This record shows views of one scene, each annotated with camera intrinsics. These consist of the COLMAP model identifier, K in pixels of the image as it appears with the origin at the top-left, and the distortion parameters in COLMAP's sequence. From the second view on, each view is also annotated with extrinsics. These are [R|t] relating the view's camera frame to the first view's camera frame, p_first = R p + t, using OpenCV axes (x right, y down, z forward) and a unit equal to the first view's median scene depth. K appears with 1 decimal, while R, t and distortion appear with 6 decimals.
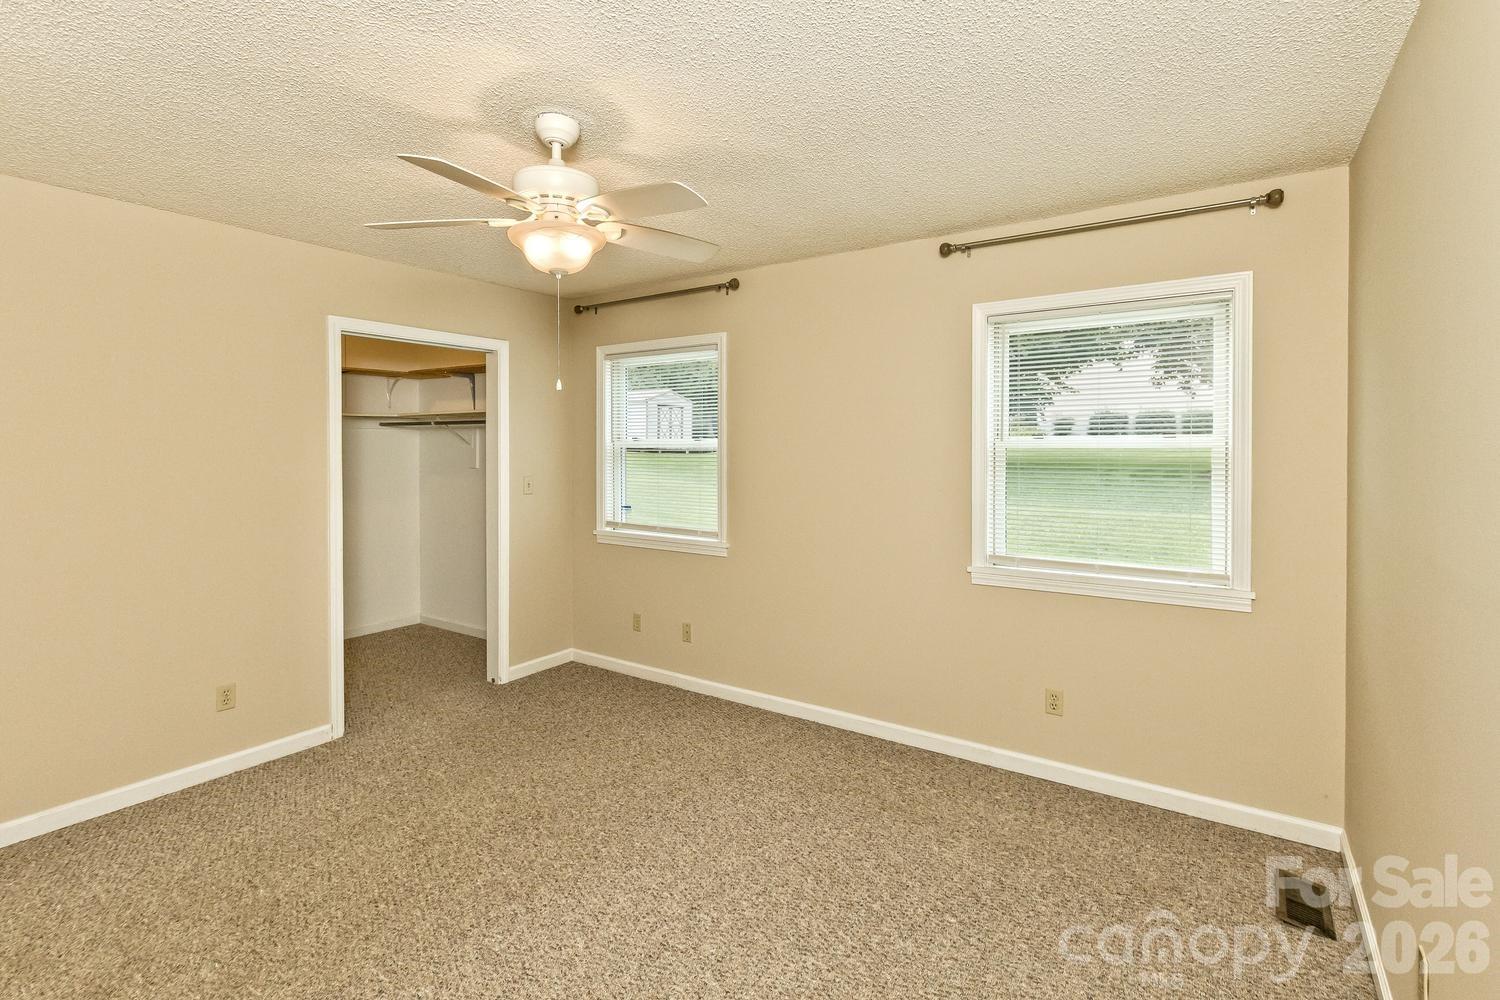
lens RADIAL K [[685.6, 0, 752.5], [0, 685.6, 459.6], [0, 0, 1]] dist [-0.002458, 0.000017]
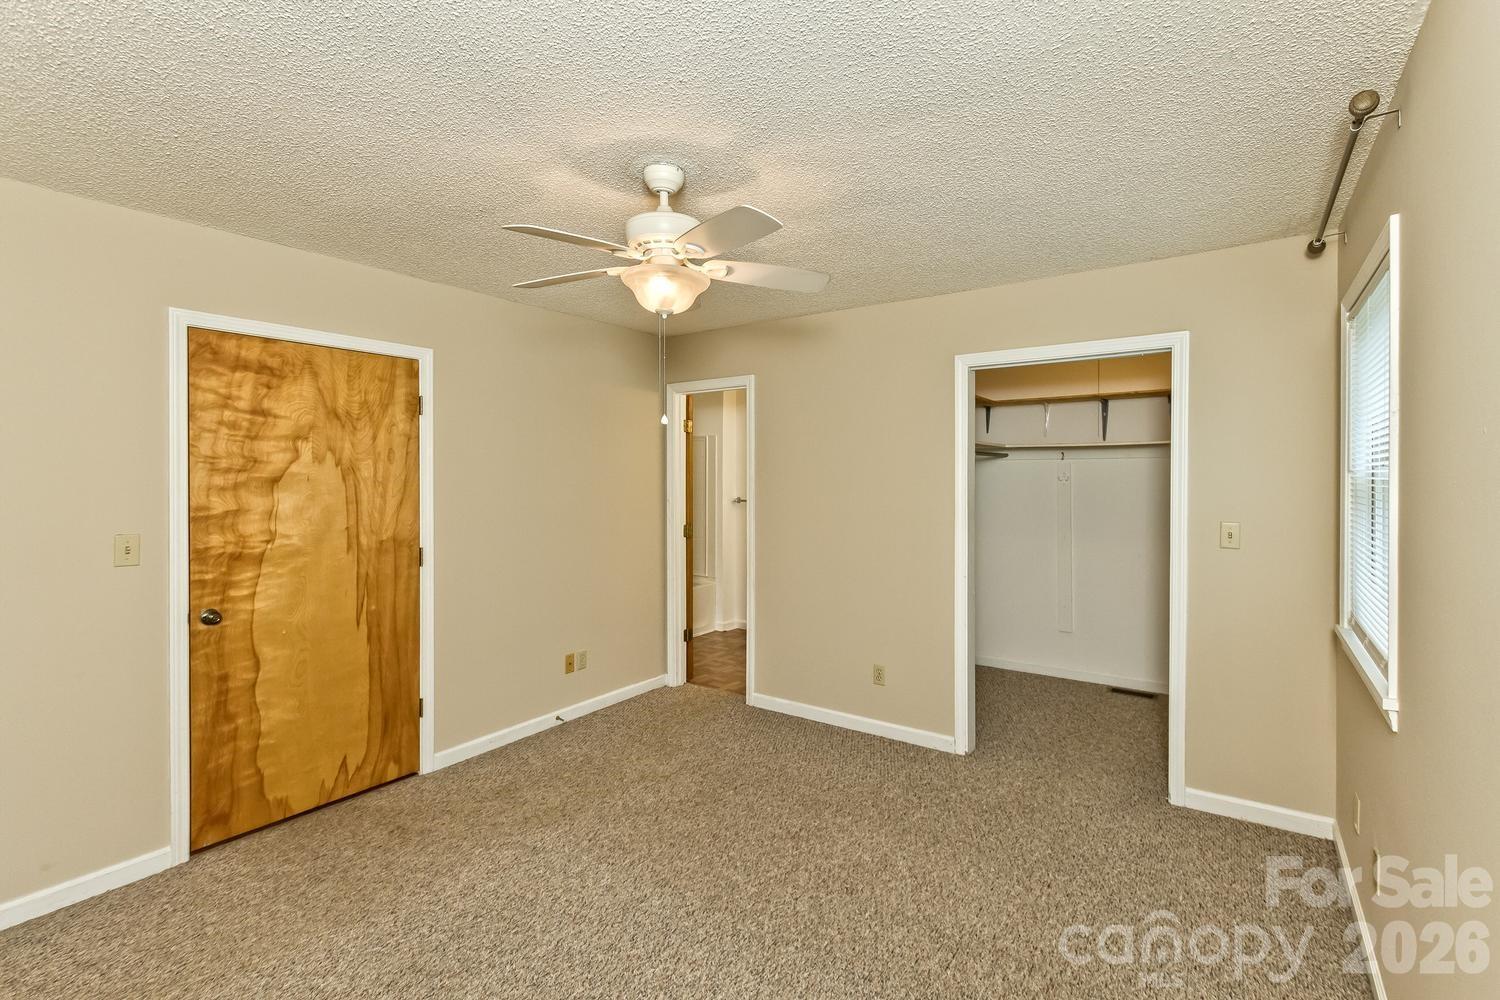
lens RADIAL K [[696.7, 0, 748.8], [0, 696.7, 491.4], [0, 0, 1]] dist [0.002161, 0.000068]
pose [[-0.021200, 0.020620, -0.999563, 0.518045], [-0.016091, 0.999651, 0.020963, -0.018122], [0.999646, 0.016529, -0.020861, 0.762824]]
